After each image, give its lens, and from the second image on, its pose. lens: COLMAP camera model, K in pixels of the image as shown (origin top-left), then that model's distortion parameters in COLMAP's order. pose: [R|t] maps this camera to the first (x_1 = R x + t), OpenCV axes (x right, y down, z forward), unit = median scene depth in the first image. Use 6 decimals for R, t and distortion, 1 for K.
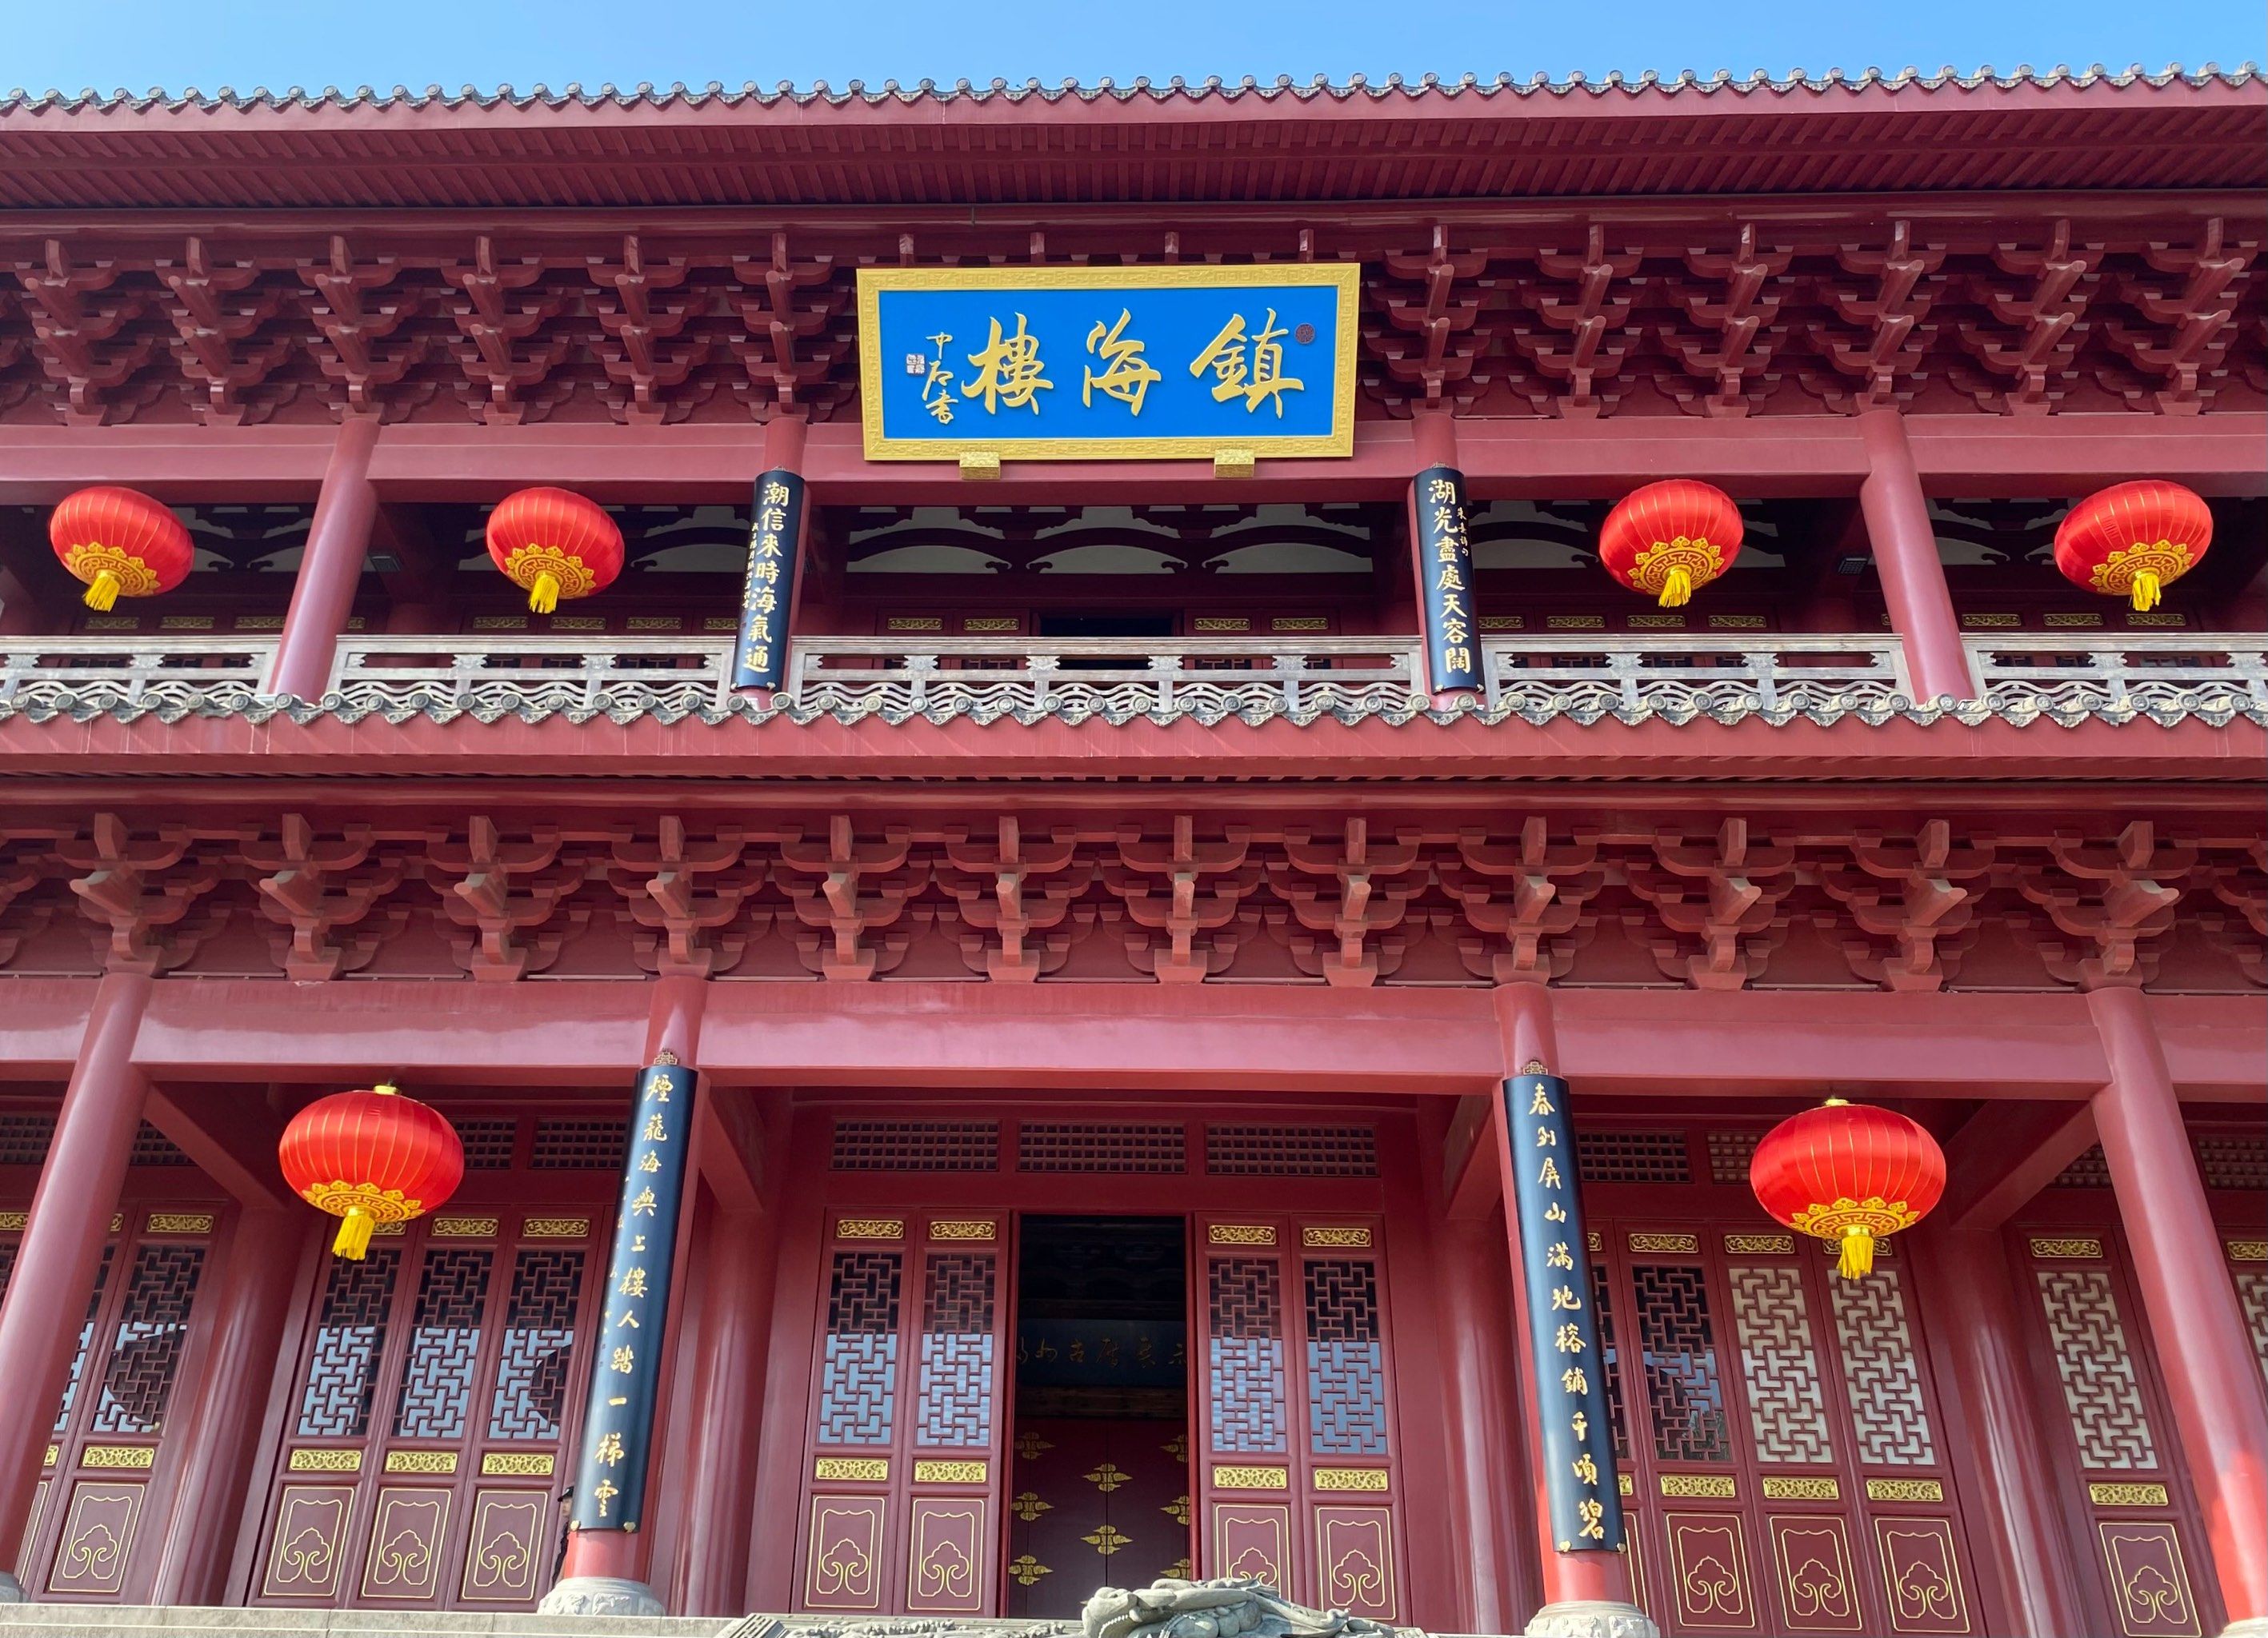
lens RADIAL K [[1914.7, 0, 1123.5], [0, 1914.7, 817.0], [0, 0, 1]] dist [0.058131, -0.040164]
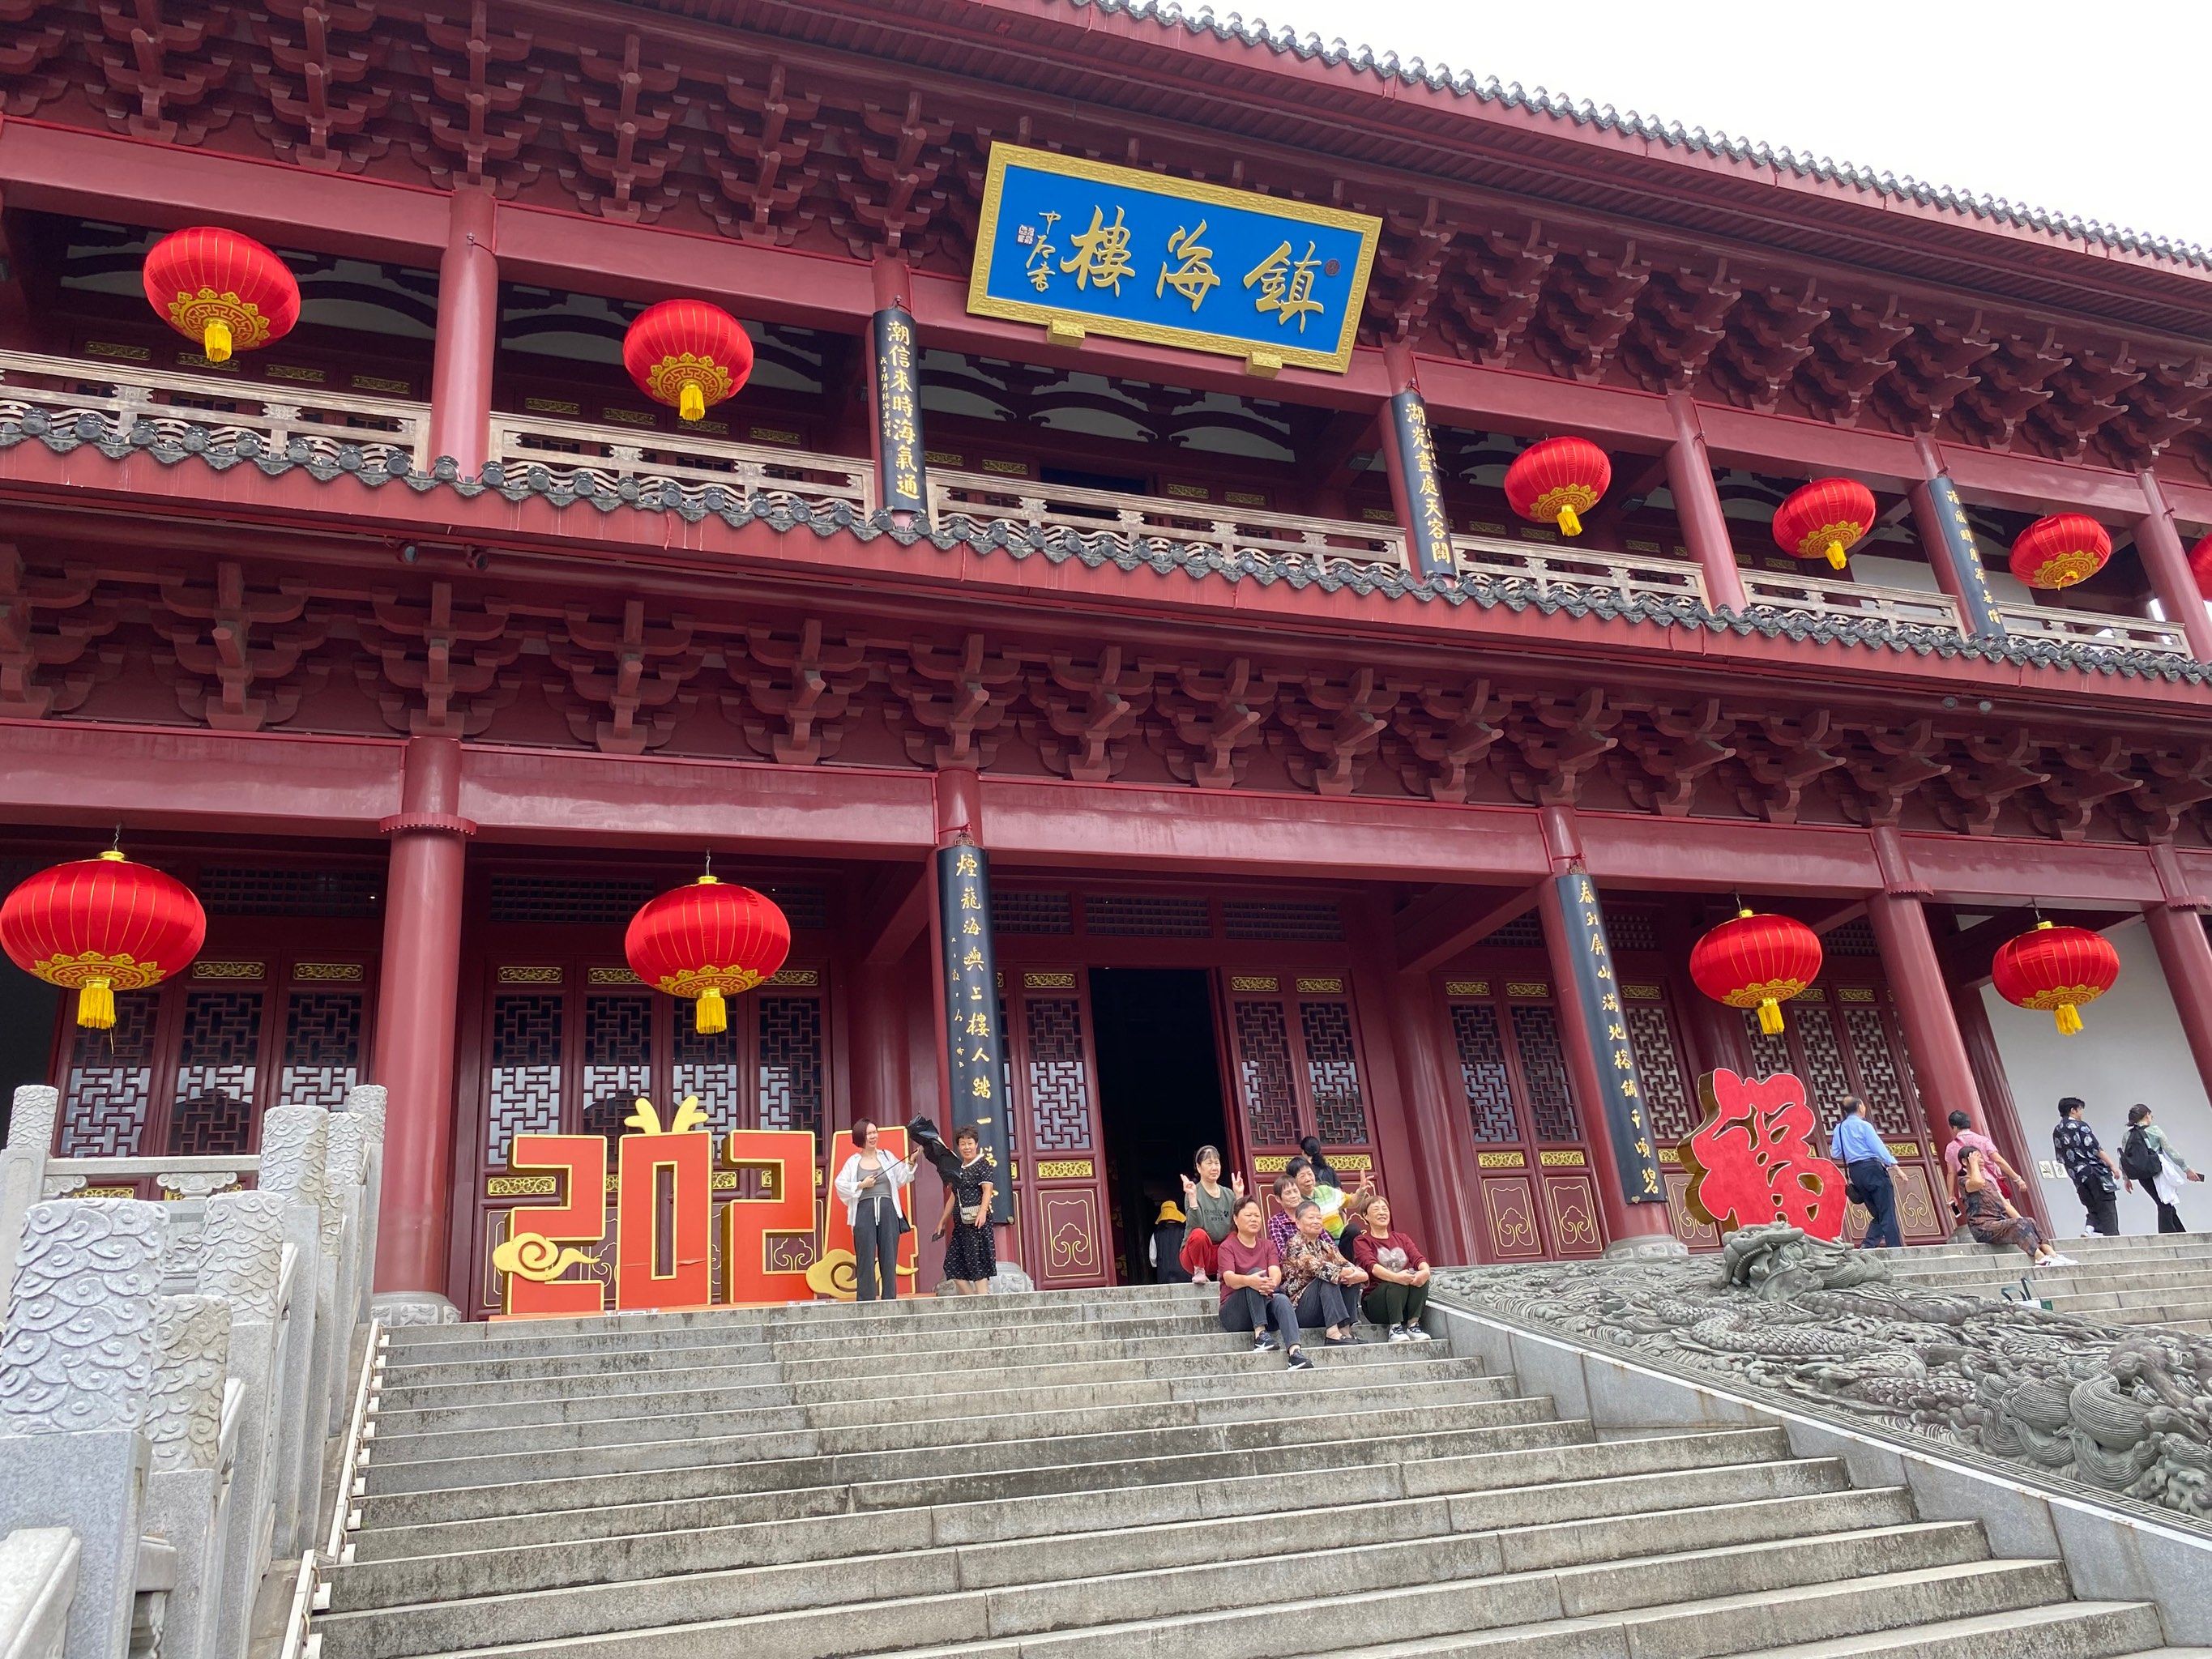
lens RADIAL K [[1677.9, 0, 1116.7], [0, 1677.9, 839.2], [0, 0, 1]] dist [0.035743, -0.052717]
pose [[0.915683, 0.033794, 0.400479, -0.445641], [-0.086963, 0.989512, 0.115339, -0.001077], [-0.392381, -0.140441, 0.909018, 0.021400]]
